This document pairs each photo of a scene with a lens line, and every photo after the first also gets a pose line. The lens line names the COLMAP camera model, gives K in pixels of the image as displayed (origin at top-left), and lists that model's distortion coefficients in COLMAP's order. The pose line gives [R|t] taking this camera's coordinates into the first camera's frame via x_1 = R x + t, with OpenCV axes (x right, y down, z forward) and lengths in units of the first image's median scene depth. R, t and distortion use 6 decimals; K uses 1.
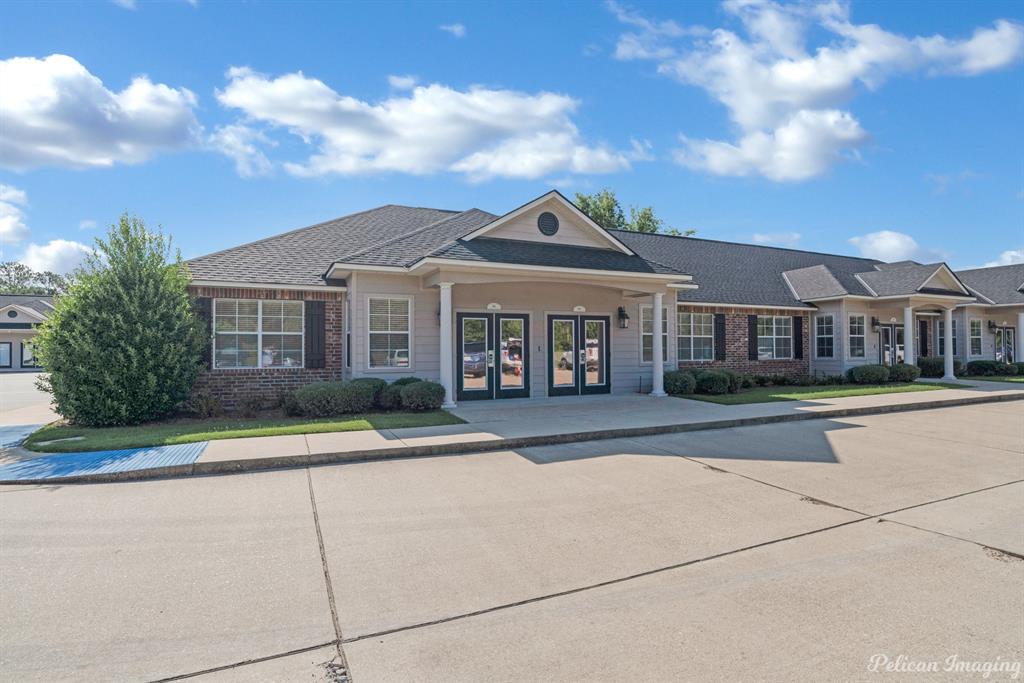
lens RADIAL K [[530.4, 0, 515.2], [0, 530.4, 338.9], [0, 0, 1]] dist [-0.002266, 0.001815]
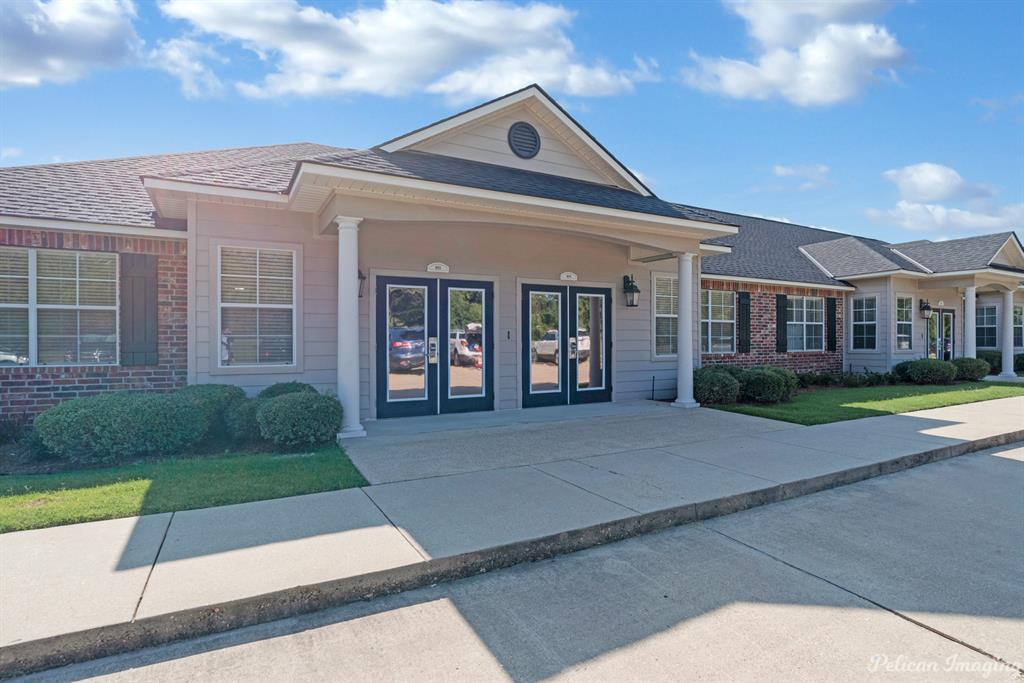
lens RADIAL K [[530.4, 0, 519.7], [0, 530.4, 339.7], [0, 0, 1]] dist [-0.002266, 0.001815]
pose [[0.996980, 0.004511, 0.077525, 0.007710], [-0.006116, 0.999772, 0.020479, 0.009961], [-0.077415, -0.020892, 0.996780, 0.335240]]
